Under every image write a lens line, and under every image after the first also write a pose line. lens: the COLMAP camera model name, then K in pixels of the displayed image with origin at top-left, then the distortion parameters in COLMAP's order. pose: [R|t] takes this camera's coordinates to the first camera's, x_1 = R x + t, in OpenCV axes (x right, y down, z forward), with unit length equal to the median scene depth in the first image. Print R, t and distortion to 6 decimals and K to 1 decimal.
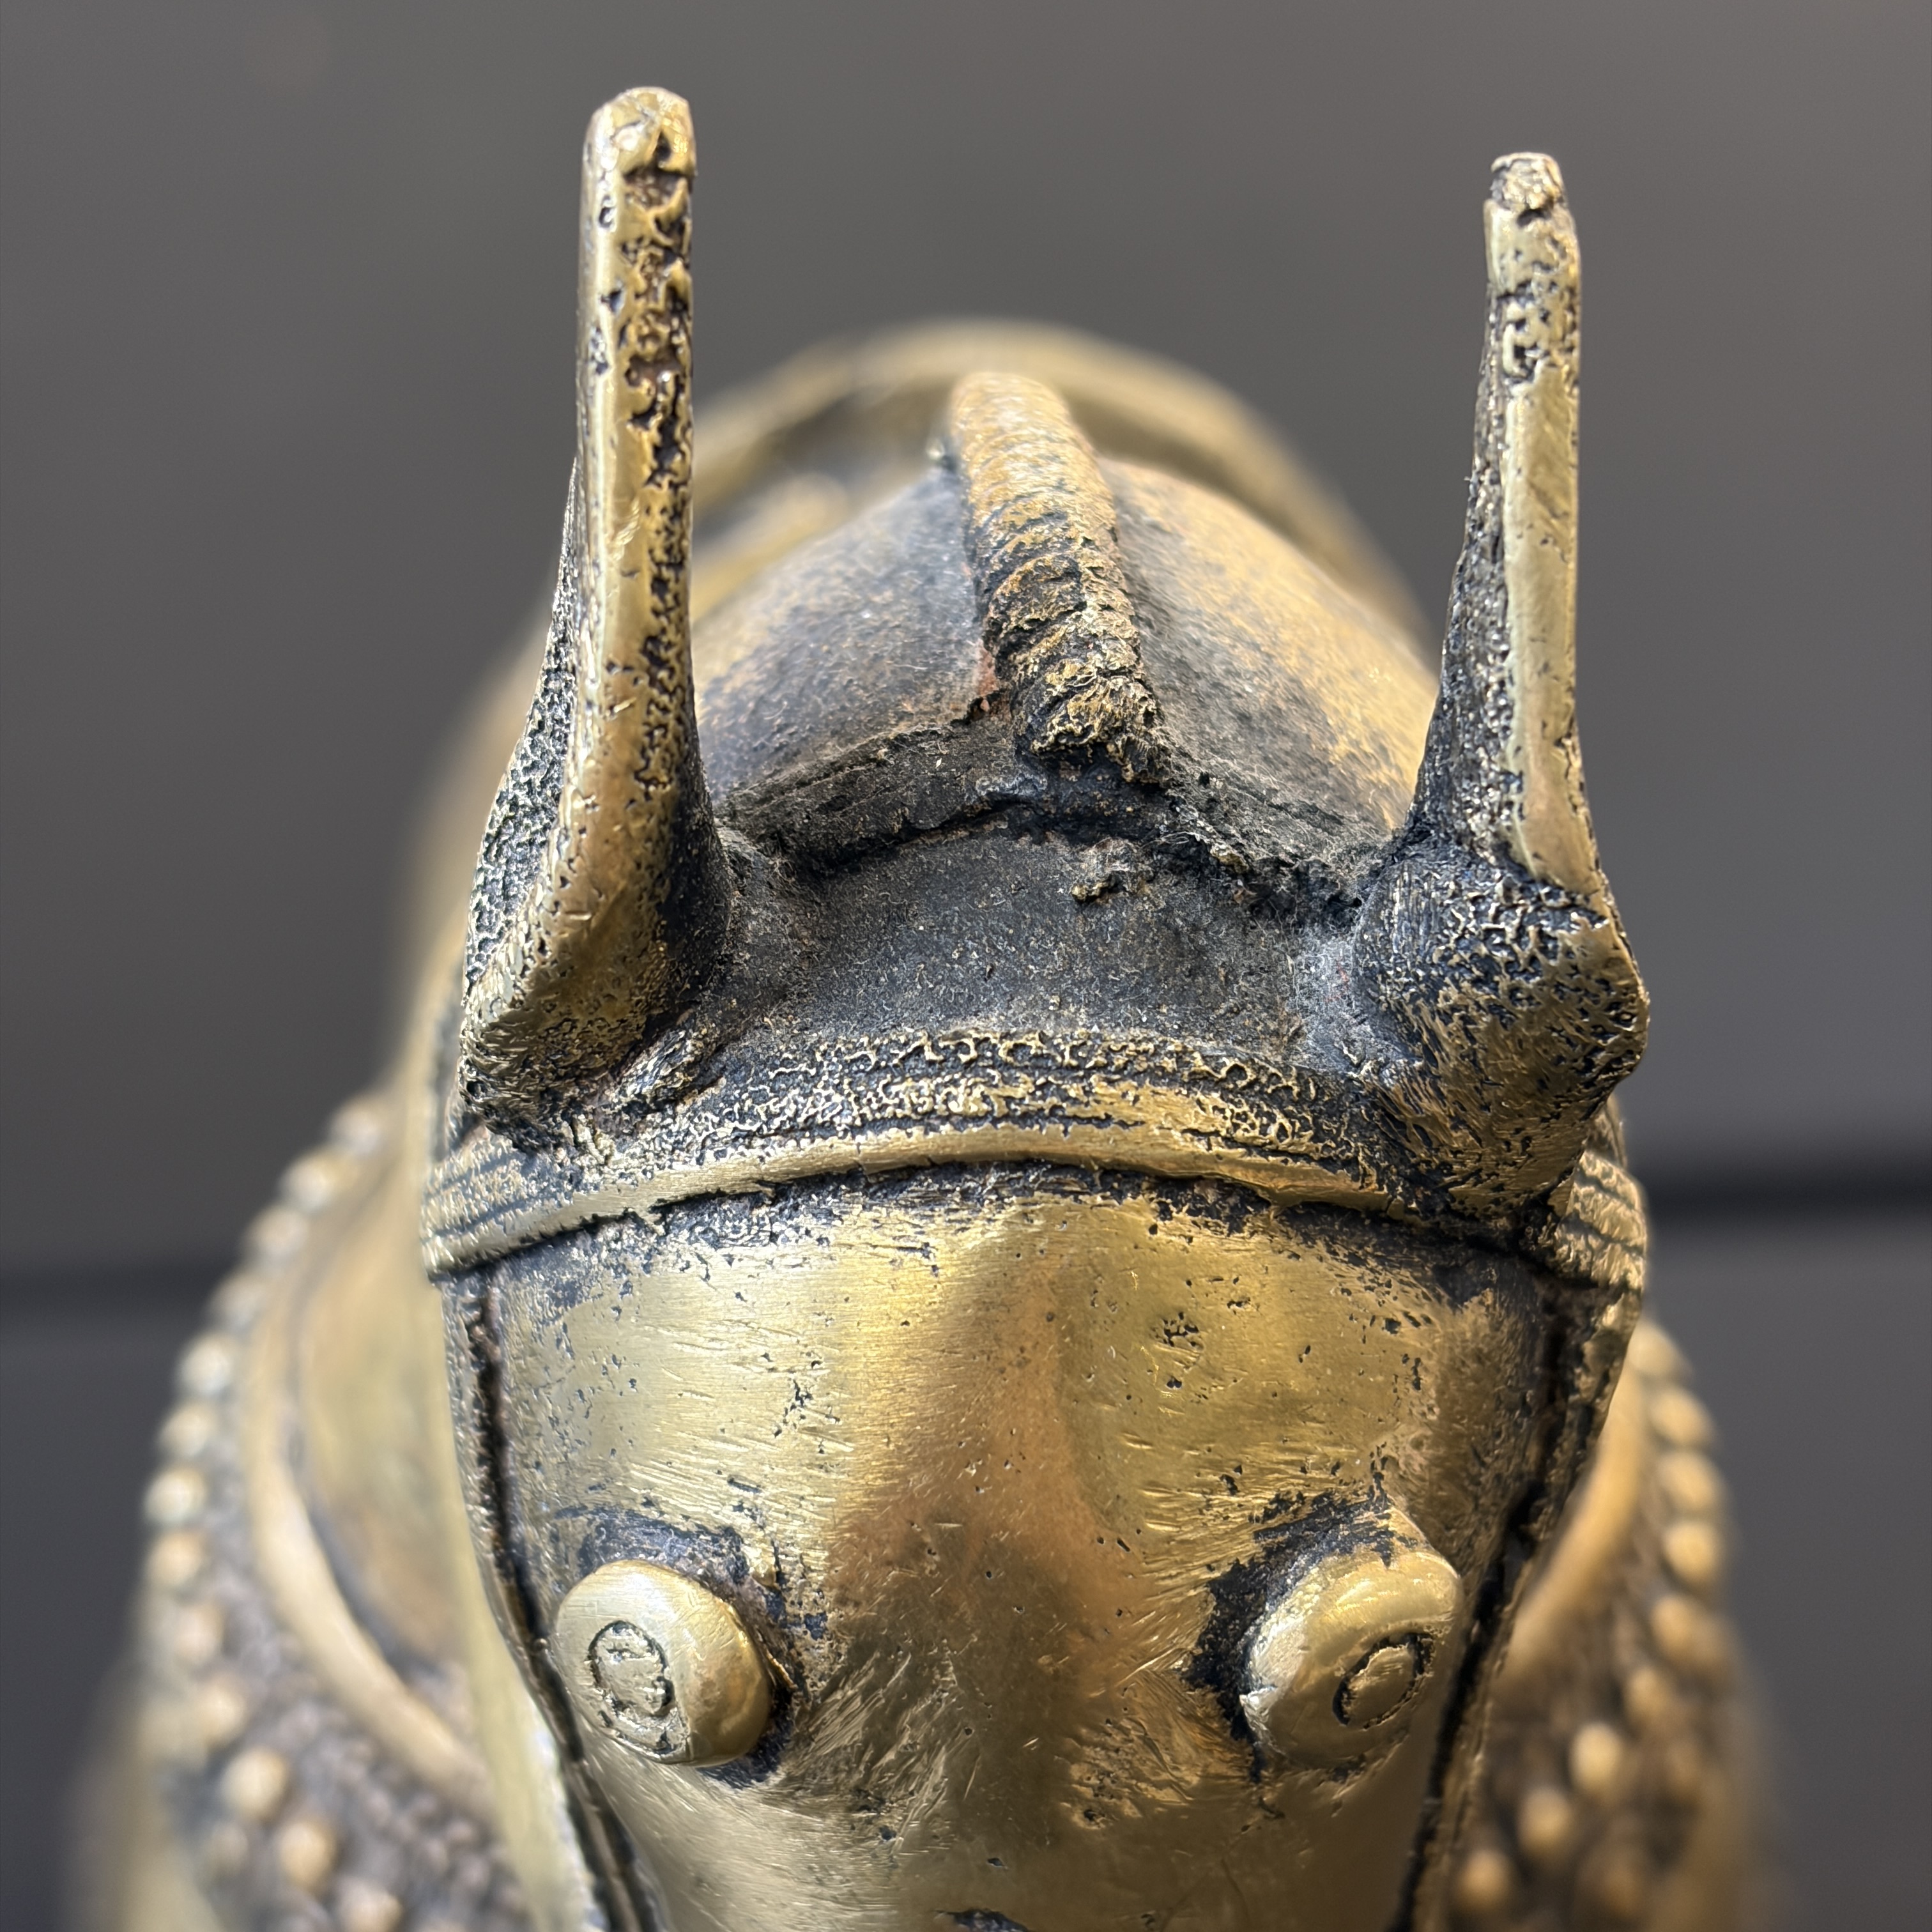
lens RADIAL K [[3945.7, 0, 966.0], [0, 3945.7, 966.0], [0, 0, 1]] dist [0.285078, -1.718658]
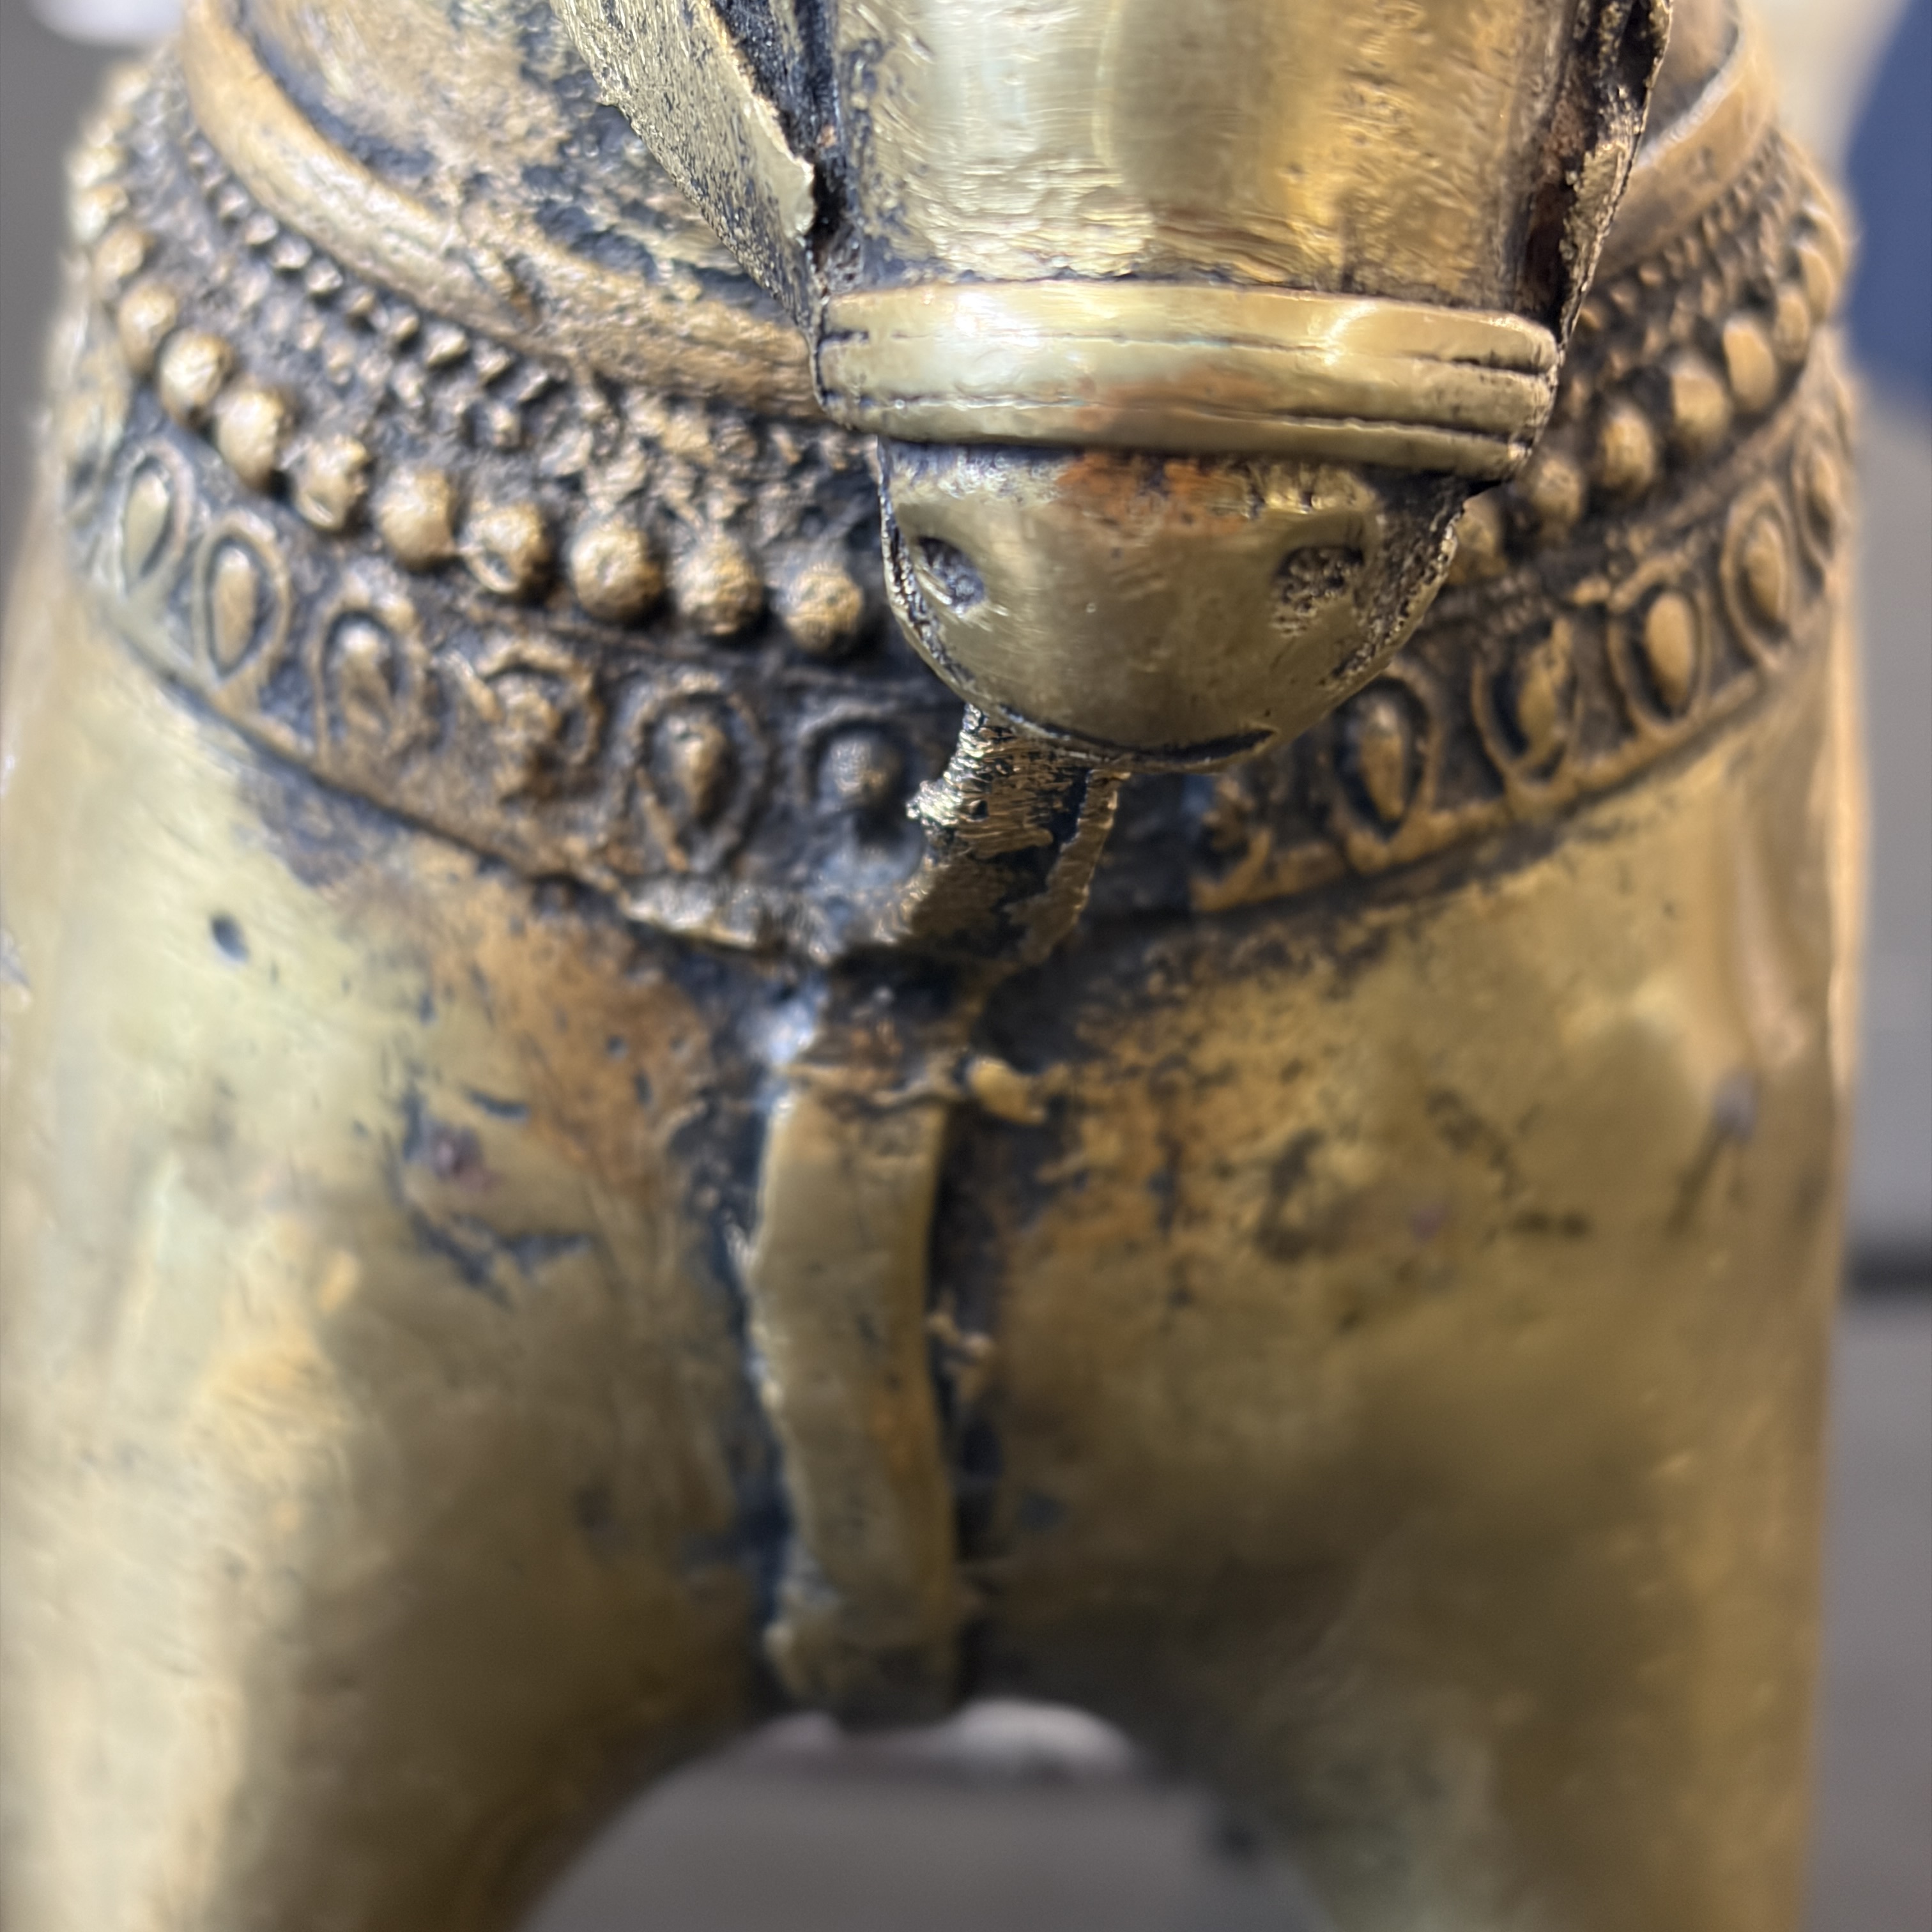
lens RADIAL K [[3969.5, 0, 975.1], [0, 3969.5, 991.9], [0, 0, 1]] dist [0.277919, -1.443245]
pose [[0.997768, 0.006698, 0.066433, -0.103647], [0.005225, 0.984072, -0.177694, 0.753744], [-0.066565, 0.177645, 0.981841, 0.272724]]
